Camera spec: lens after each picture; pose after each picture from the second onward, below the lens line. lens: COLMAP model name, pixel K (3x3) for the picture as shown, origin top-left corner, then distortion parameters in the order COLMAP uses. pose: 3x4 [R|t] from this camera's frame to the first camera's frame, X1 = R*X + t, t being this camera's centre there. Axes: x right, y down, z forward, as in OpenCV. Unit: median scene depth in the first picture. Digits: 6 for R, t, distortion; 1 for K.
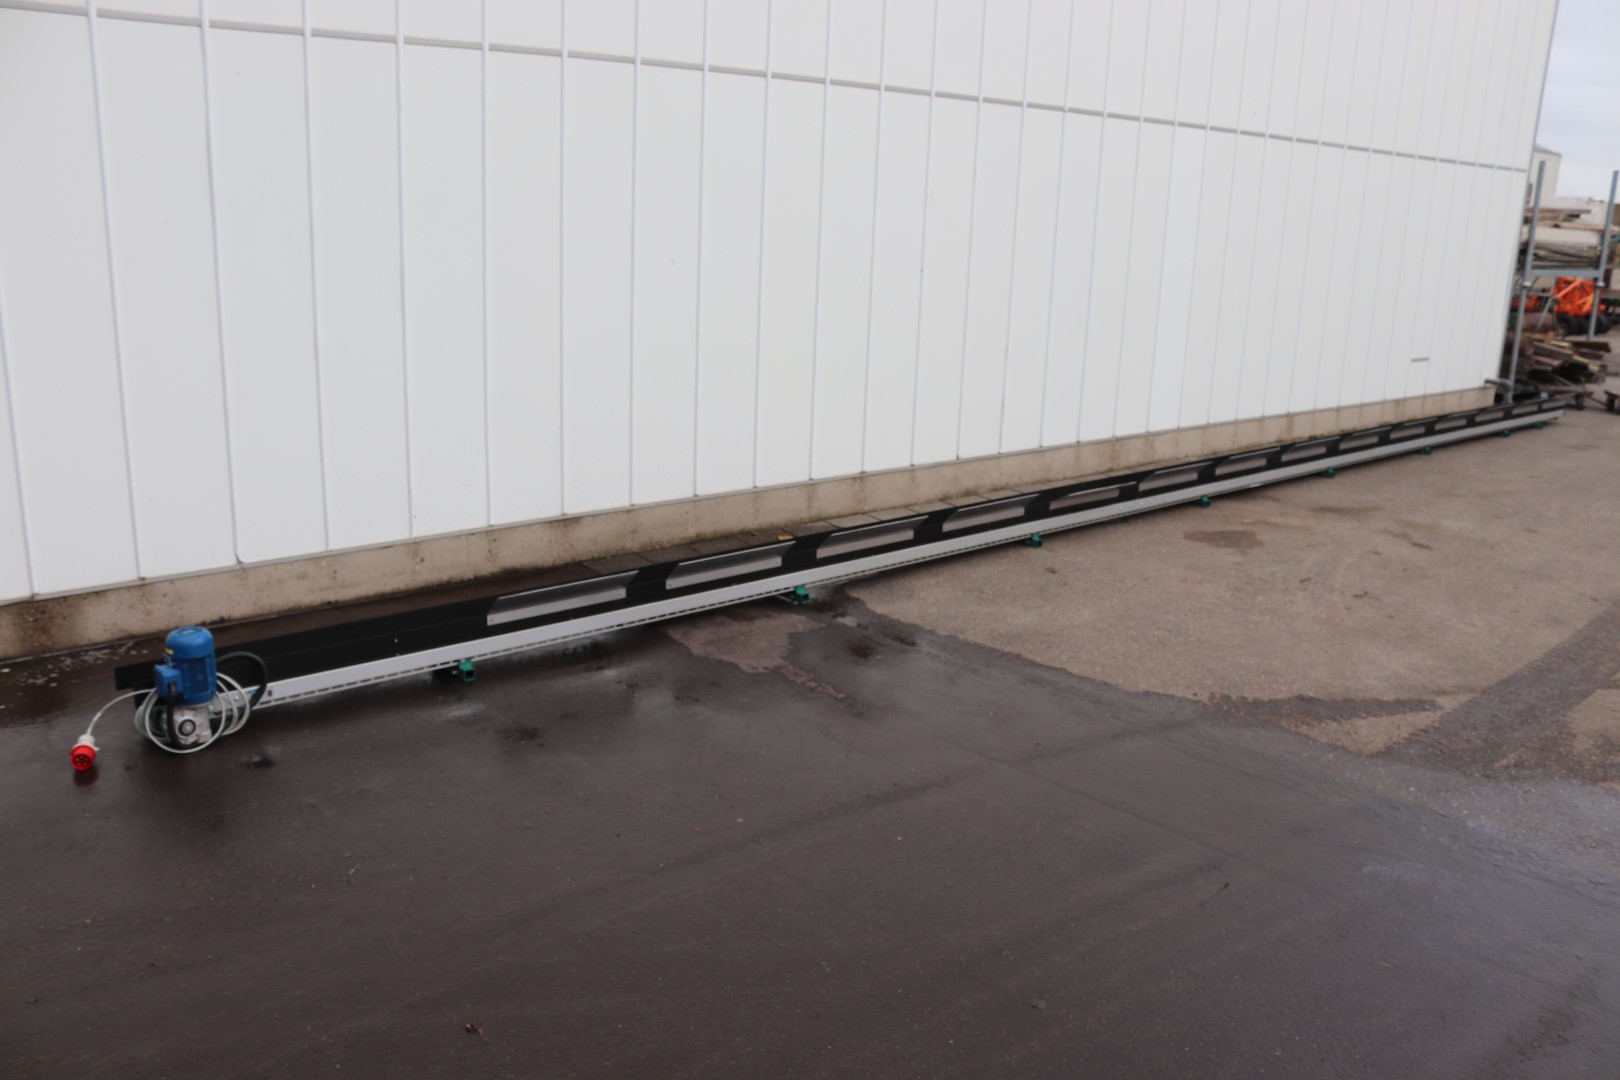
lens RADIAL K [[1351.2, 0, 814.0], [0, 1351.2, 566.0], [0, 0, 1]] dist [-0.173836, 0.151603]
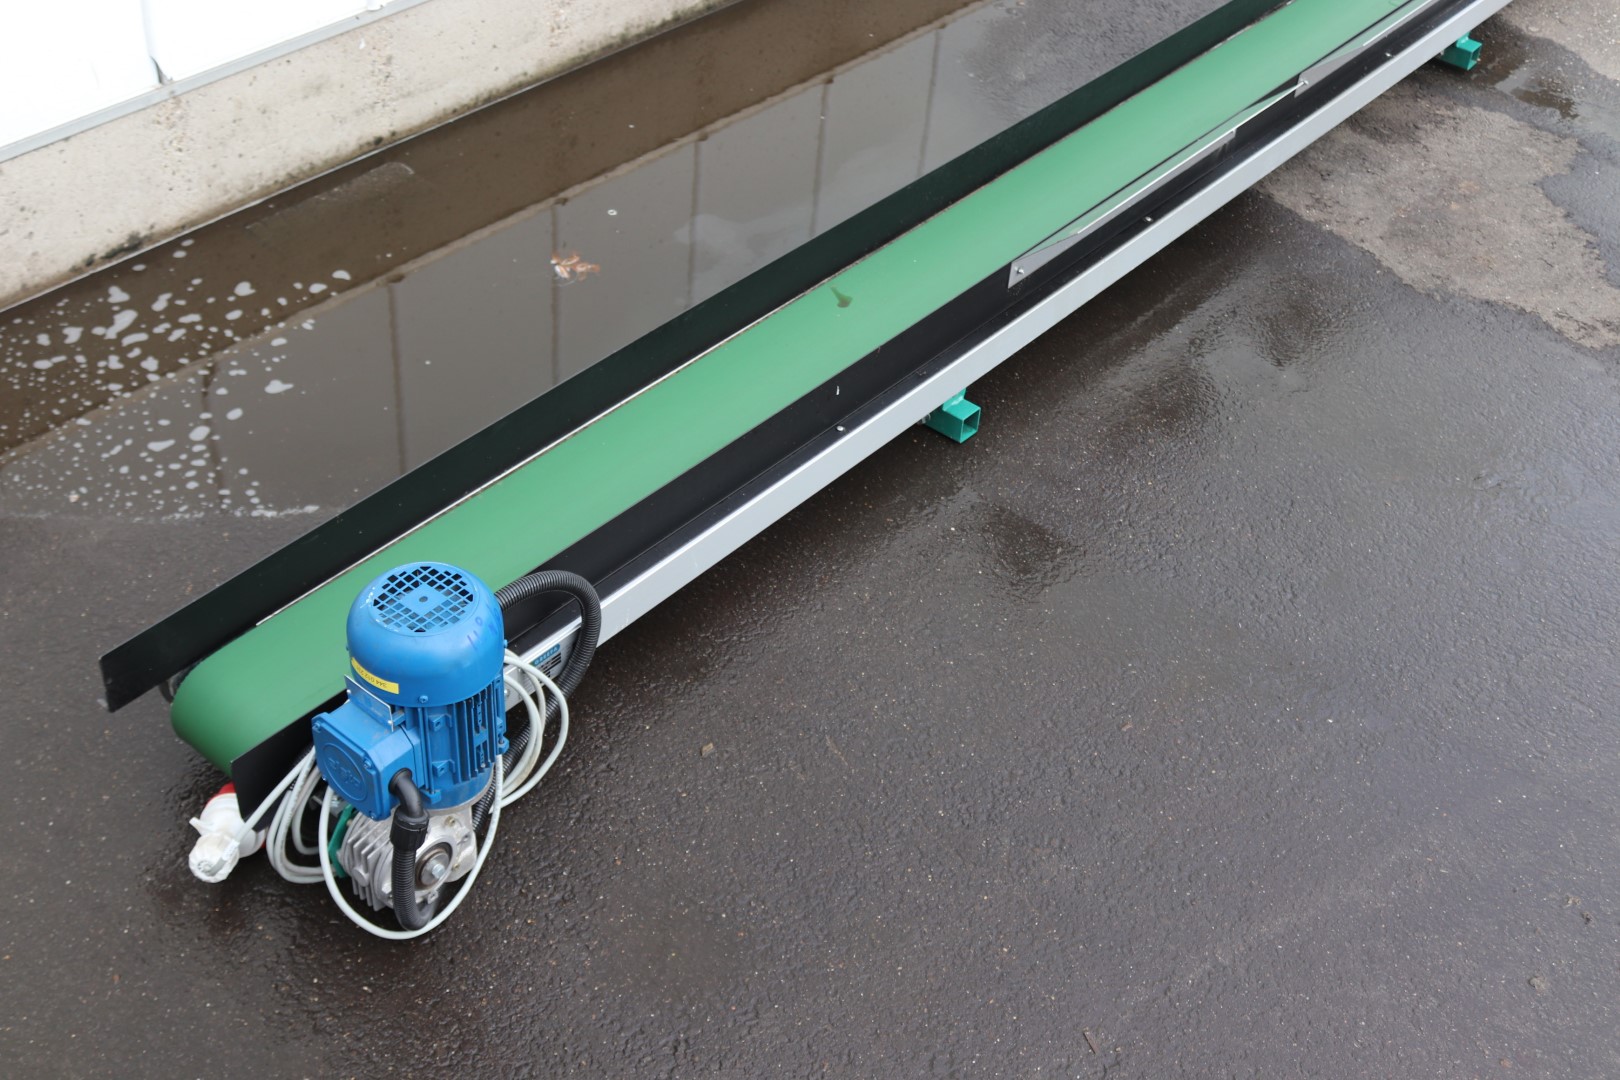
lens RADIAL K [[1928.7, 0, 810.0], [0, 1928.7, 540.0], [0, 0, 1]] dist [-0.024726, -0.030070]
pose [[0.989410, -0.065639, 0.129455, -0.337388], [0.003768, 0.903218, 0.429166, -0.110969], [-0.145096, -0.424134, 0.893900, 0.457902]]
